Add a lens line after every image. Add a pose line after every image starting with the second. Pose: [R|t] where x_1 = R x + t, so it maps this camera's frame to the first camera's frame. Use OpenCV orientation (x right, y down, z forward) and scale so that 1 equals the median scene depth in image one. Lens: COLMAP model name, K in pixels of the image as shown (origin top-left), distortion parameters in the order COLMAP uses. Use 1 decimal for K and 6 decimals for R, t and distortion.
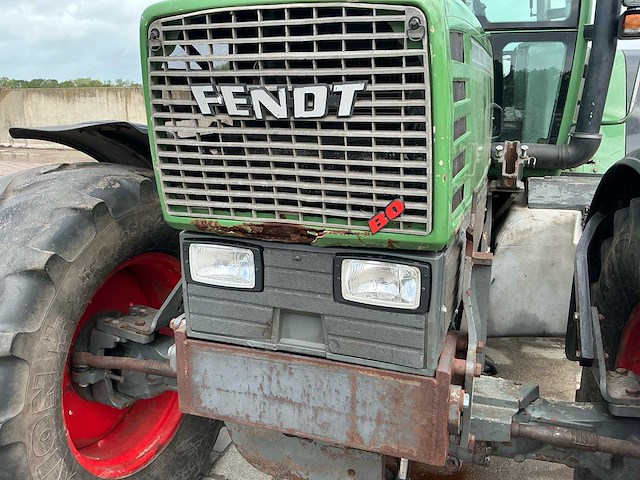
lens RADIAL K [[531.7, 0, 320.0], [0, 531.7, 240.0], [0, 0, 1]] dist [0.118830, -0.246721]
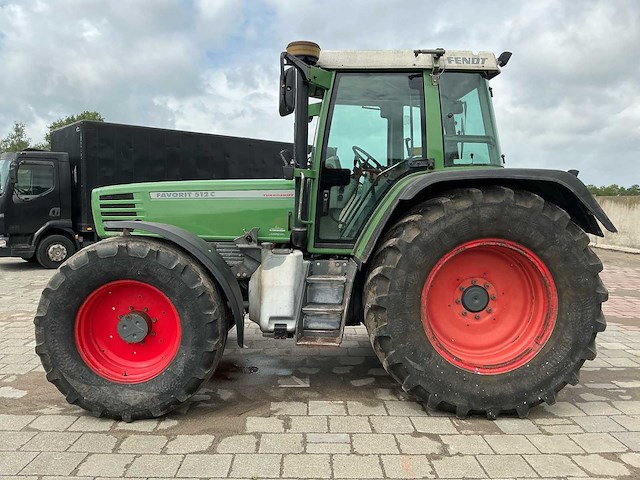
lens RADIAL K [[531.7, 0, 320.0], [0, 531.7, 240.0], [0, 0, 1]] dist [0.118830, -0.246721]
pose [[0.363387, 0.066768, -0.929243, 5.240815], [-0.240791, 0.970269, -0.024447, -0.305123], [0.899983, 0.232637, 0.368661, 0.939110]]
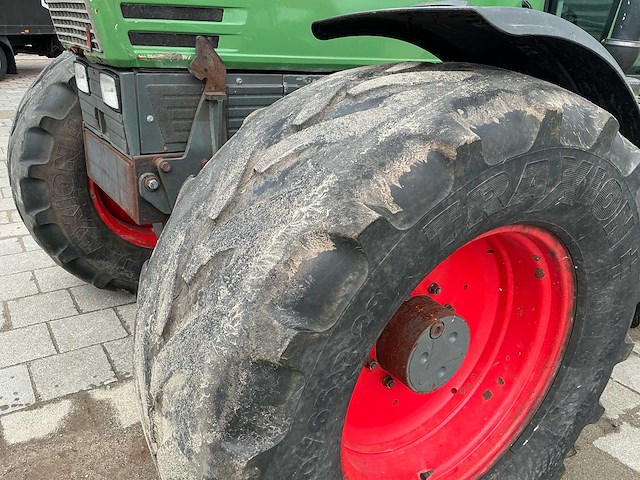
lens RADIAL K [[531.7, 0, 320.0], [0, 531.7, 240.0], [0, 0, 1]] dist [0.118830, -0.246721]
pose [[0.805751, 0.257173, -0.533505, 1.508508], [-0.188415, 0.965311, 0.180760, 0.099832], [0.561485, -0.045127, 0.826256, 0.054684]]
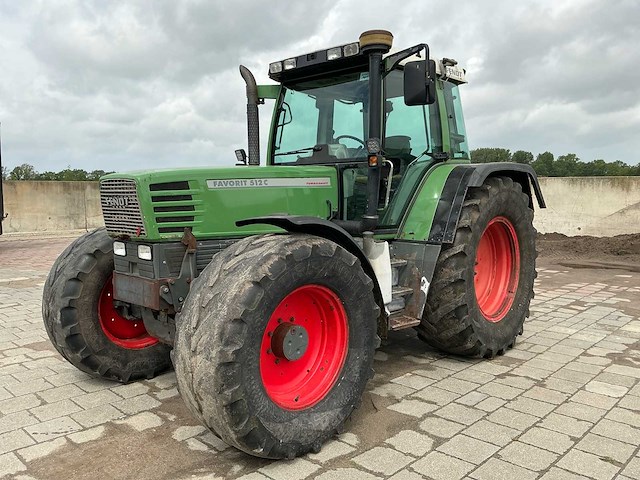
lens RADIAL K [[531.7, 0, 320.0], [0, 531.7, 240.0], [0, 0, 1]] dist [0.118830, -0.246721]
pose [[0.914935, 0.032853, -0.402261, 2.548299], [-0.096479, 0.985589, -0.138946, 0.375722], [0.391899, 0.165937, 0.904920, -1.721020]]
